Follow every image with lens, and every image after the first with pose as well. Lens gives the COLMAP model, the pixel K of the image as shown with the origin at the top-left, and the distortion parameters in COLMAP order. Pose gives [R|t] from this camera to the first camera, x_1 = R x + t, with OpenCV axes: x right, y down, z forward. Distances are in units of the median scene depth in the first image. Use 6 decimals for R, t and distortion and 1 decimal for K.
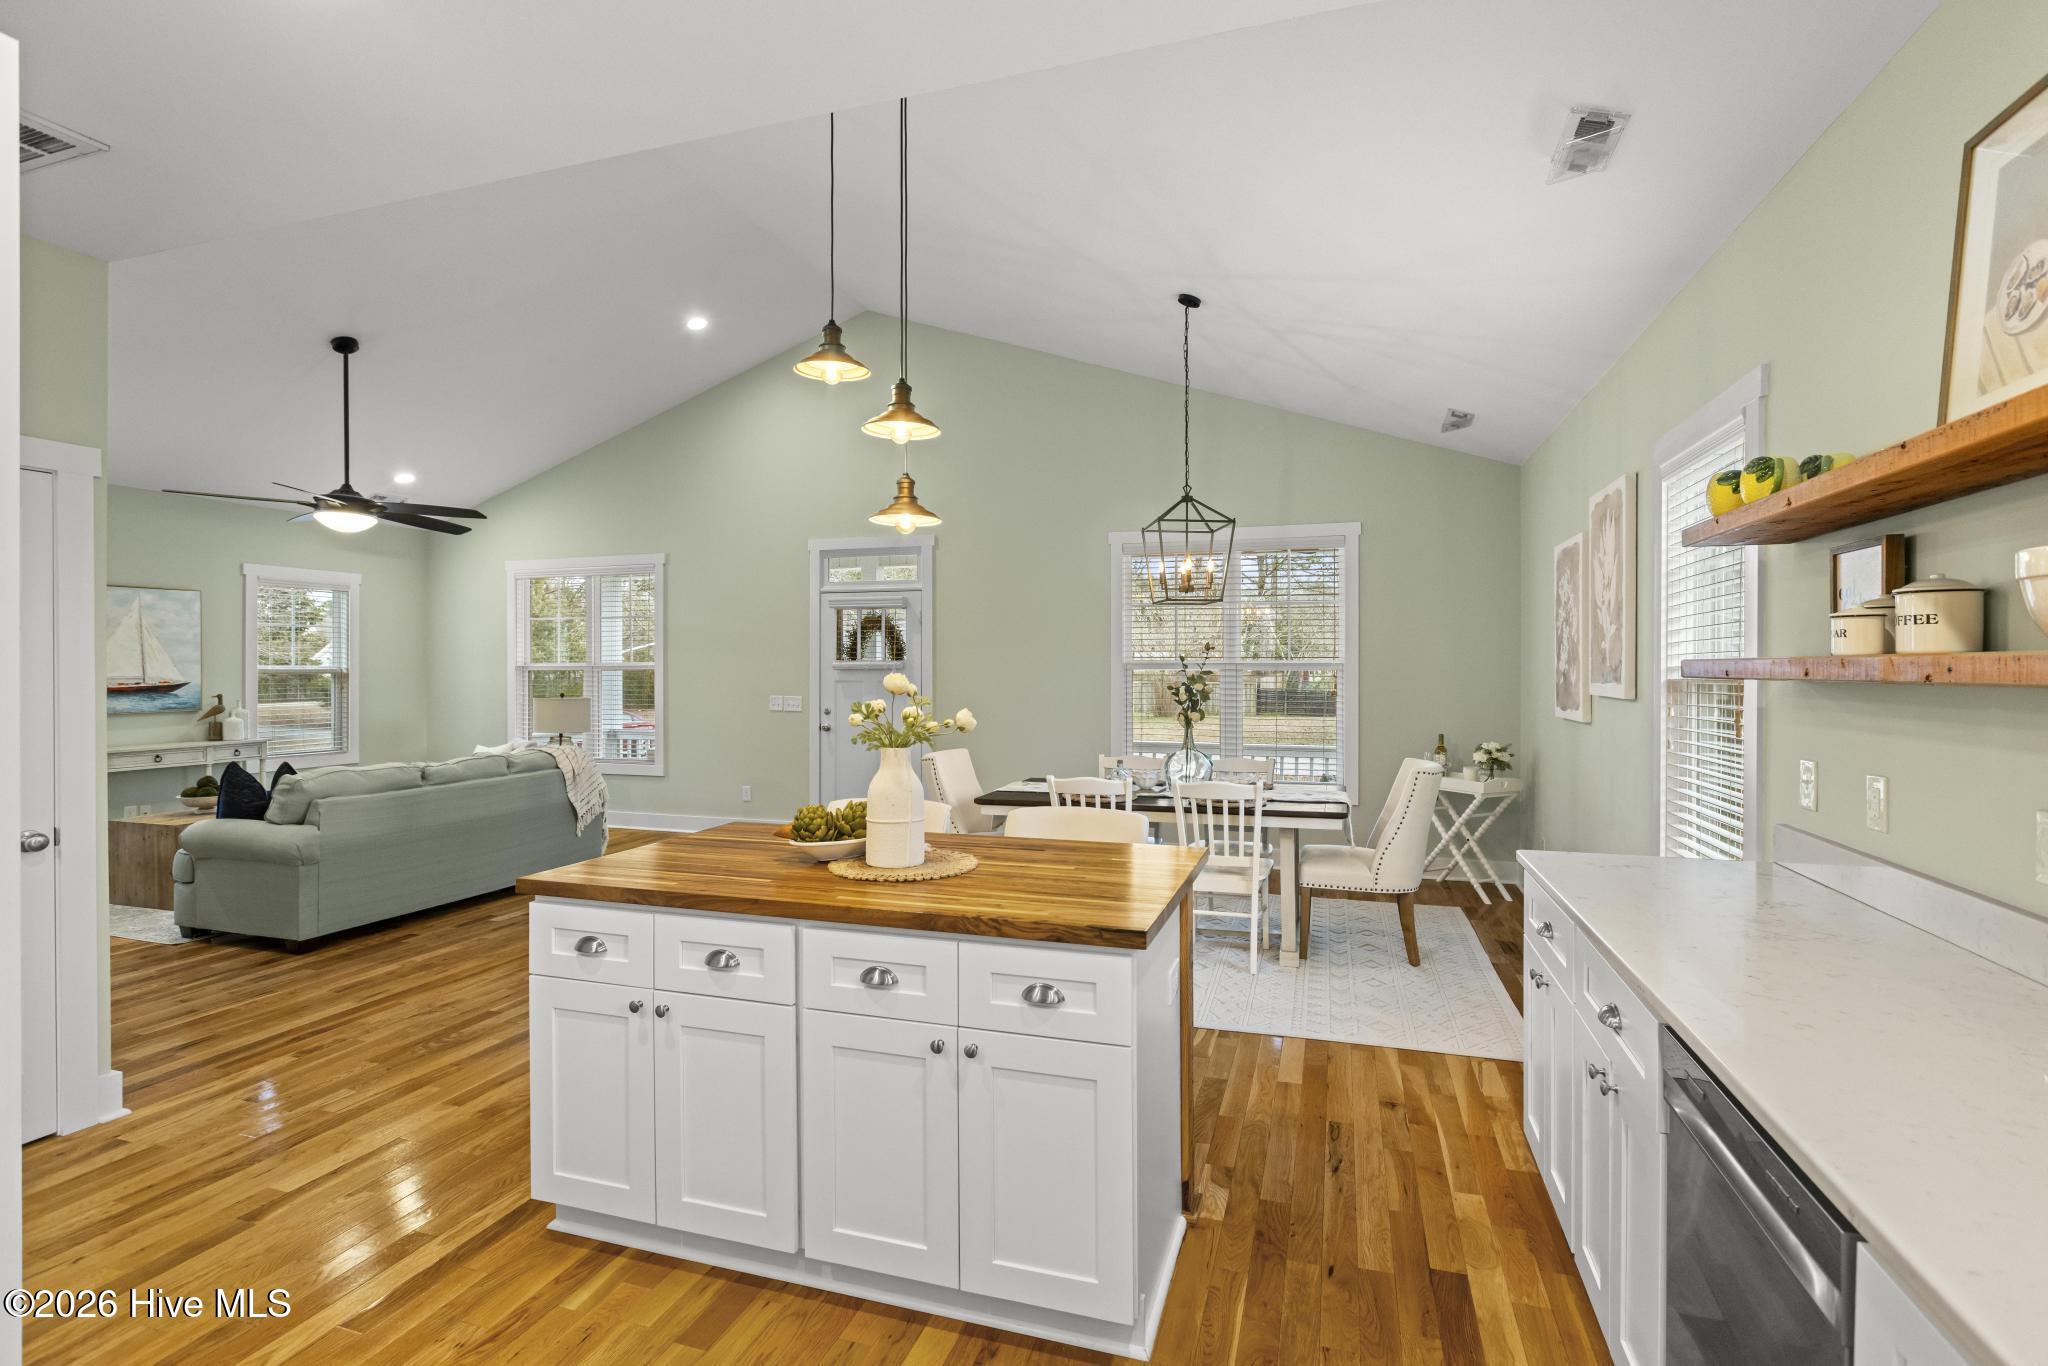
lens RADIAL K [[954.5, 0, 1026.9], [0, 954.5, 670.4], [0, 0, 1]] dist [-0.002186, -0.000297]
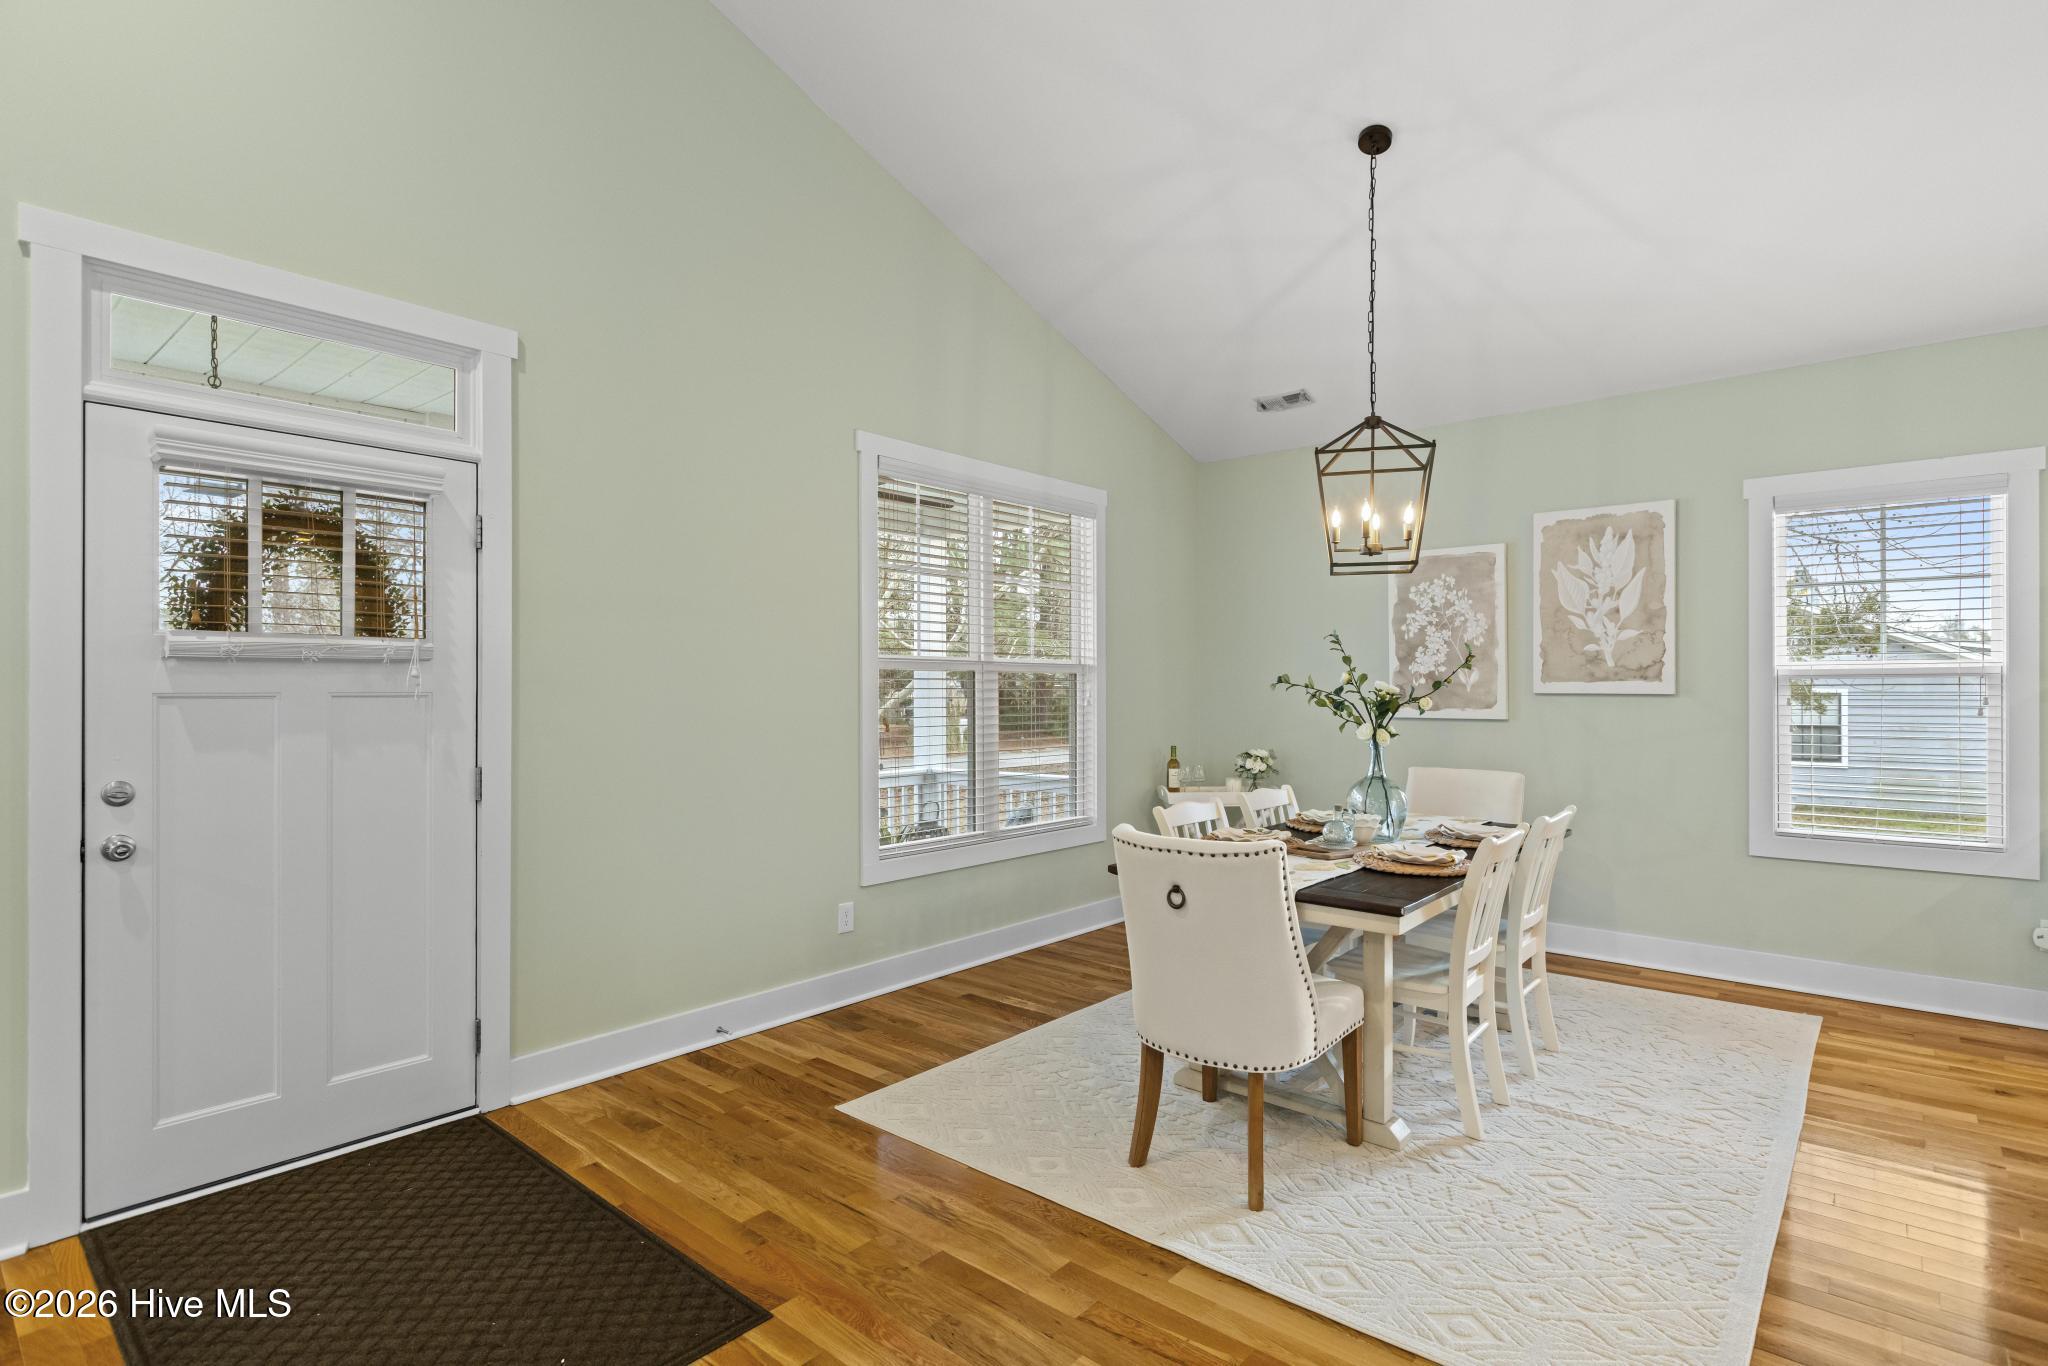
lens RADIAL K [[1014.3, 0, 1030.3], [0, 1014.3, 684.8], [0, 0, 1]] dist [-0.000226, -0.001574]
pose [[0.383557, 0.001477, 0.923516, -0.436013], [0.003290, 0.999990, -0.002965, 0.010687], [-0.923511, 0.004175, 0.383549, 0.671524]]
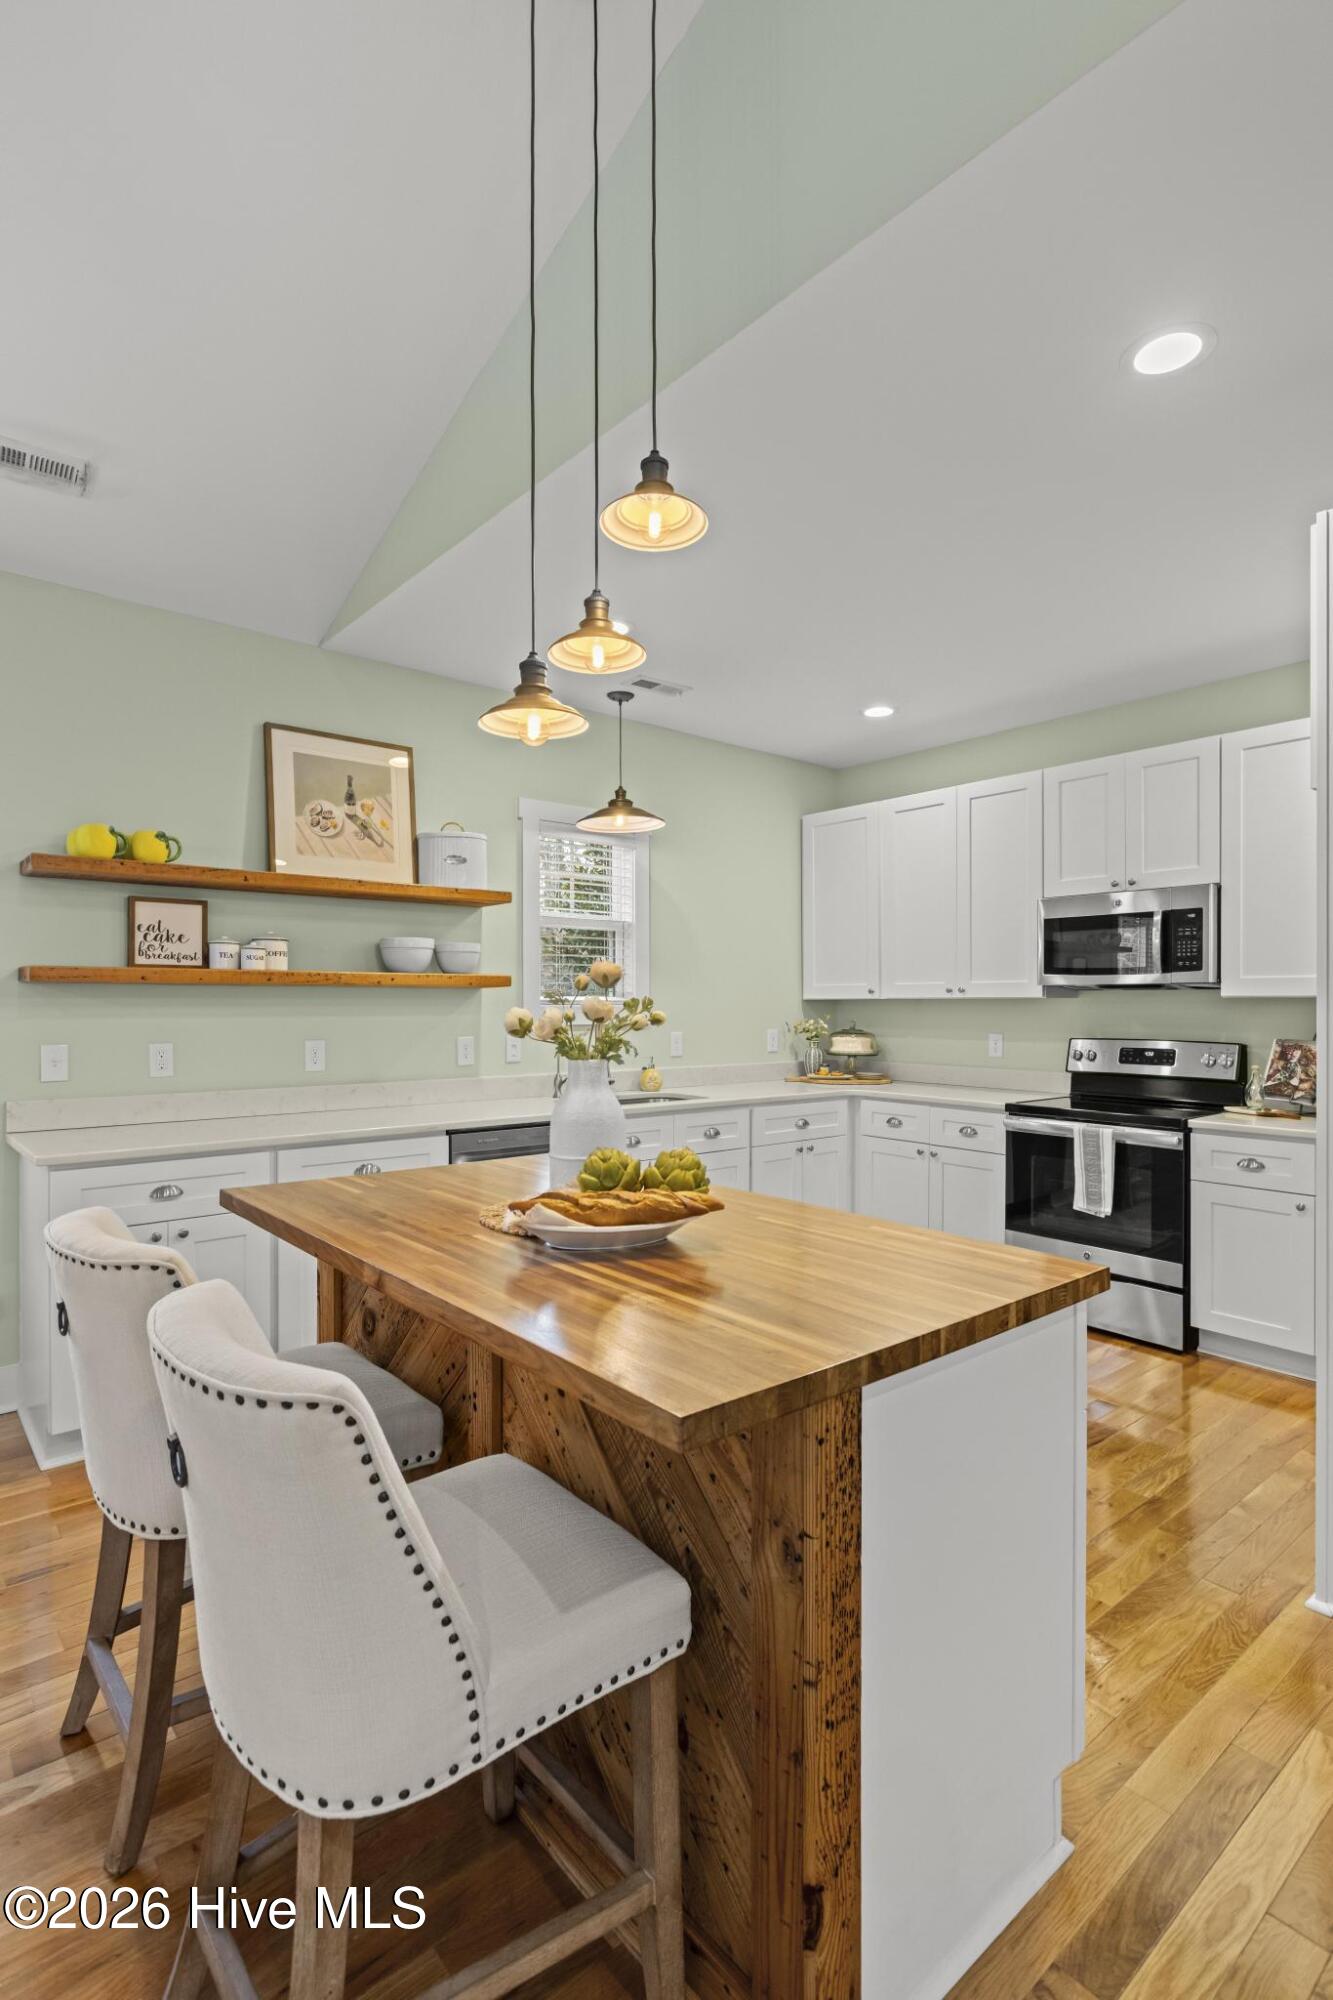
lens RADIAL K [[975.3, 0, 658.6], [0, 975.3, 1008.2], [0, 0, 1]] dist [0.000768, -0.000295]
pose [[-0.845510, -0.000268, 0.533959, -0.208691], [0.004368, 0.999963, 0.007418, 0.013243], [-0.533941, 0.008605, -0.845478, 0.572705]]
